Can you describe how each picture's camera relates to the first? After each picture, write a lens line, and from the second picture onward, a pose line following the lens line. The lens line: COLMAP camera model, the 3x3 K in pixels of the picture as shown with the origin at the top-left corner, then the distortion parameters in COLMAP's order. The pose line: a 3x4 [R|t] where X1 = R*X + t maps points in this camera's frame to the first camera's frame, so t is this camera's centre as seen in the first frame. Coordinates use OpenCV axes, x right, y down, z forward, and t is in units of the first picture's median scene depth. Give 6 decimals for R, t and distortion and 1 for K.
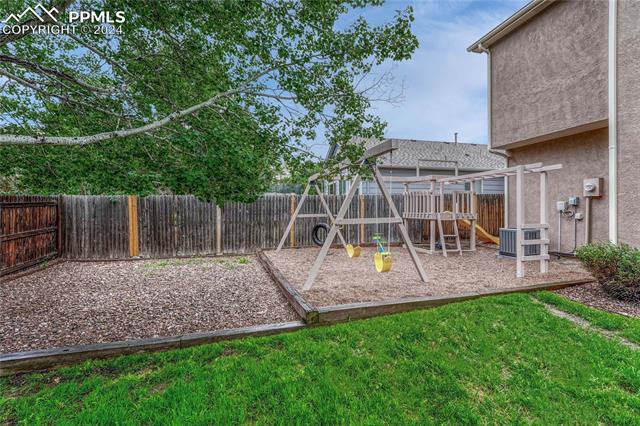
lens RADIAL K [[282.8, 0, 320.0], [0, 282.8, 213.0], [0, 0, 1]] dist [0.000196, -0.000053]
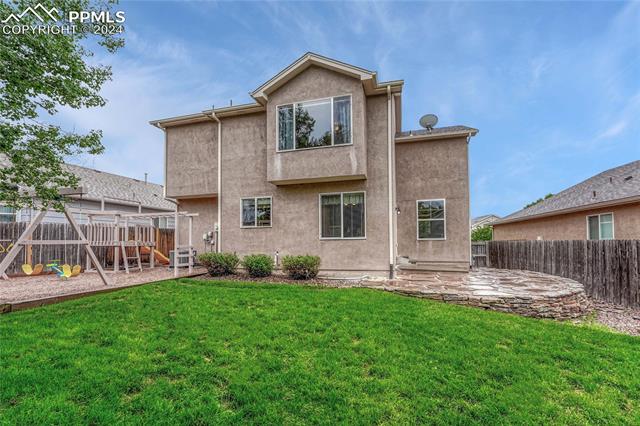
lens RADIAL K [[253.8, 0, 321.2], [0, 253.8, 234.1], [0, 0, 1]] dist [0.000942, -0.000104]
pose [[0.500673, 0.027399, 0.865203, -0.121221], [0.016347, 0.999021, -0.041097, 0.029651], [-0.865482, 0.034719, 0.499735, -0.341904]]
